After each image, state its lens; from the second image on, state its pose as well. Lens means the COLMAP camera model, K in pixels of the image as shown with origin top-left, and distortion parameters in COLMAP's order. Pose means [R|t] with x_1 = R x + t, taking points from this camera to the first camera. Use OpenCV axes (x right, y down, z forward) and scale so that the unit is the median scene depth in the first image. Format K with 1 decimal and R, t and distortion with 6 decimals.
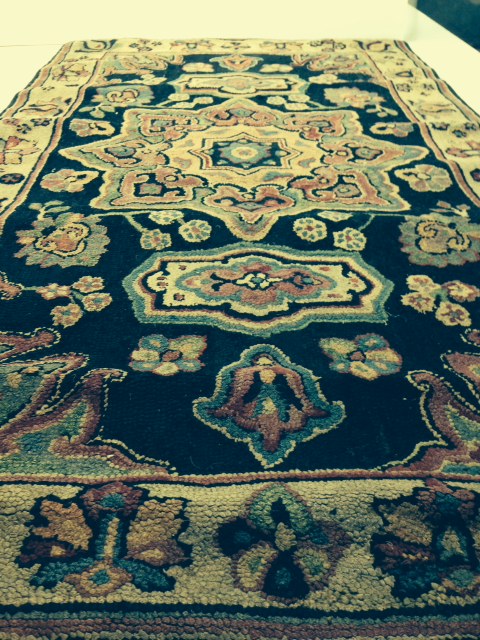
lens RADIAL K [[616.1, 0, 240.7], [0, 616.1, 319.7], [0, 0, 1]] dist [0.031024, 0.000000]
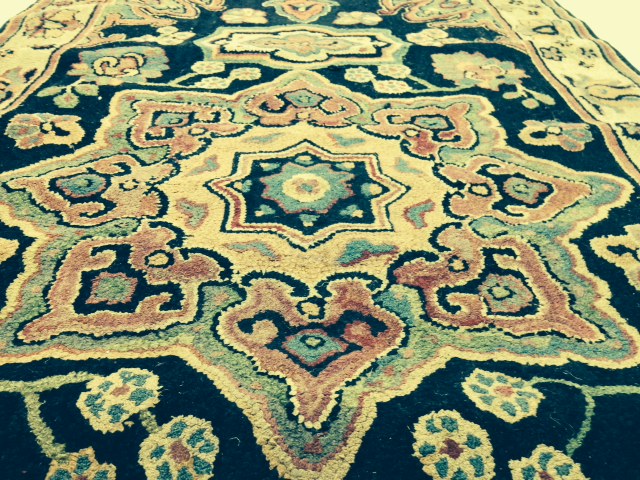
lens RADIAL K [[616.1, 0, 319.3], [0, 616.1, 240.3], [0, 0, 1]] dist [0.031024, 0.000000]
pose [[0.999898, 0.007771, 0.011977, 0.011622], [-0.007714, 0.999959, -0.004748, -0.220823], [-0.012014, 0.004655, 0.999917, 0.443911]]
